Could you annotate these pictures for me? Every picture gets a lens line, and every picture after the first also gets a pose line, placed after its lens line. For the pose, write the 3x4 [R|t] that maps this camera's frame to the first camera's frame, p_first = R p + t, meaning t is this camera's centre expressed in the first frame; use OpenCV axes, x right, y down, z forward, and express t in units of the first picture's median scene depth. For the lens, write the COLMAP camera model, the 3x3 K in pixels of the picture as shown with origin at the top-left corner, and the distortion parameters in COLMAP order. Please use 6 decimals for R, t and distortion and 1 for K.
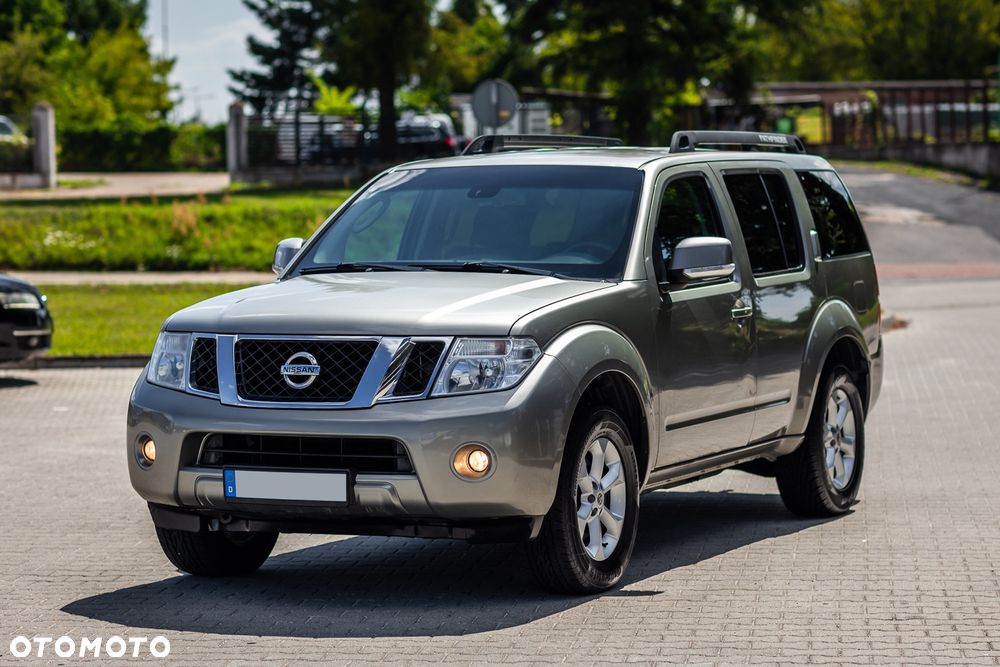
lens RADIAL K [[2927.7, 0, 500.0], [0, 2927.7, 333.5], [0, 0, 1]] dist [0.083344, -1.233855]
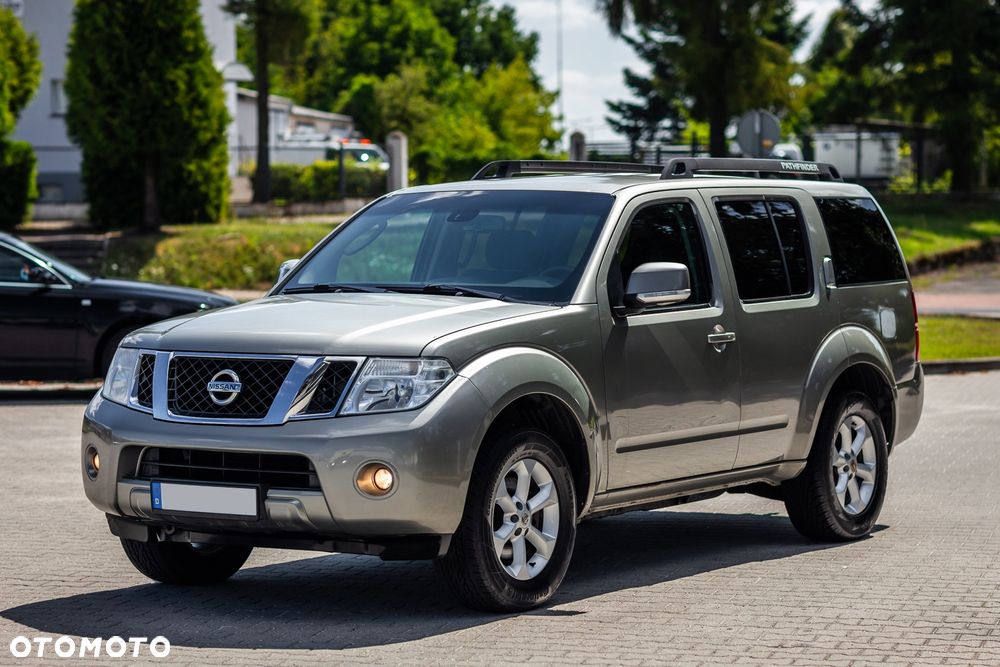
lens RADIAL K [[2803.1, 0, 500.0], [0, 2803.1, 333.5], [0, 0, 1]] dist [0.033490, 0.239902]
pose [[0.989391, 0.013817, -0.144616, 0.164248], [-0.014865, 0.999870, -0.006171, -0.001642], [0.144512, 0.008256, 0.989469, 0.036477]]
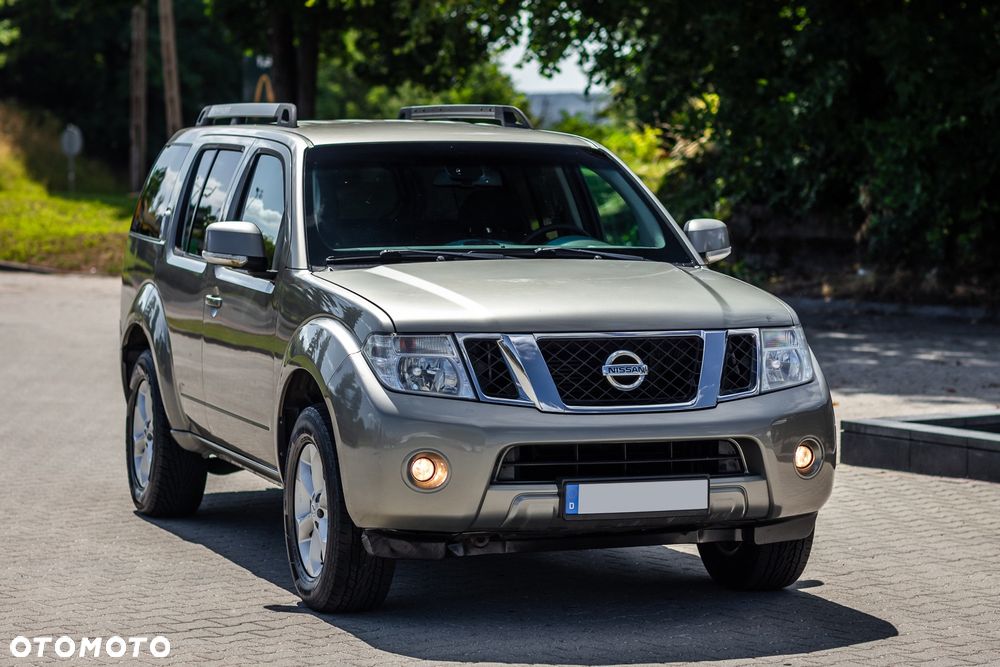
lens RADIAL K [[3010.8, 0, 550.4], [0, 3010.8, 334.2], [0, 0, 1]] dist [0.171717, 1.105494]
pose [[0.715010, -0.032319, 0.698367, -0.715272], [0.023479, 0.999477, 0.022216, -0.019495], [-0.698720, 0.000512, 0.715395, 0.331319]]
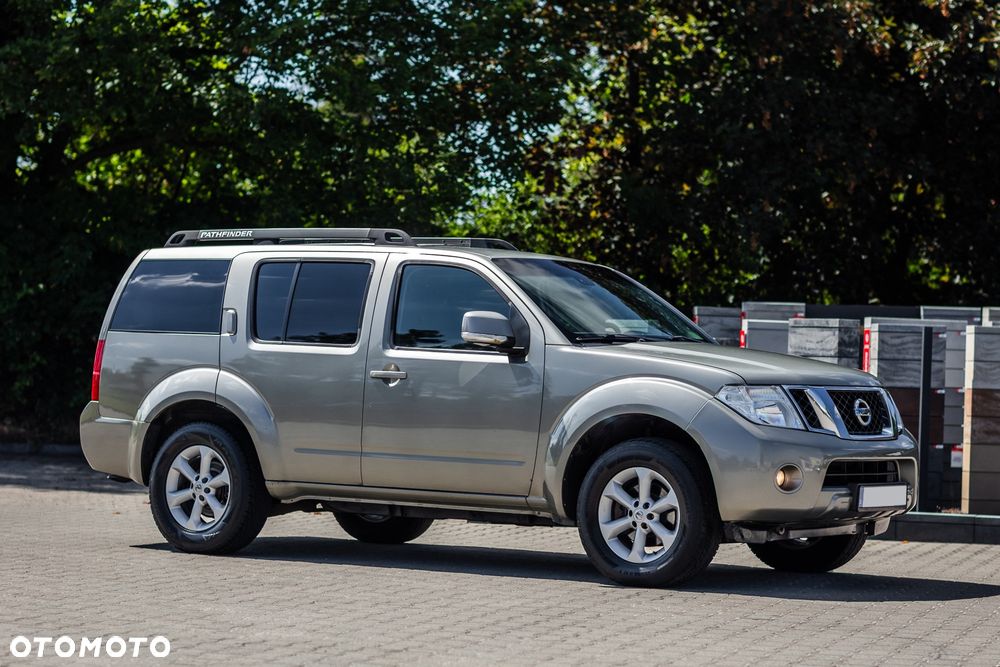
lens RADIAL K [[2754.3, 0, 500.0], [0, 2754.3, 333.5], [0, 0, 1]] dist [0.026231, -0.706959]
pose [[0.178084, 0.030626, 0.983539, -1.305017], [0.020183, 0.999192, -0.034768, 0.016444], [-0.983808, 0.026042, 0.177322, 0.905247]]
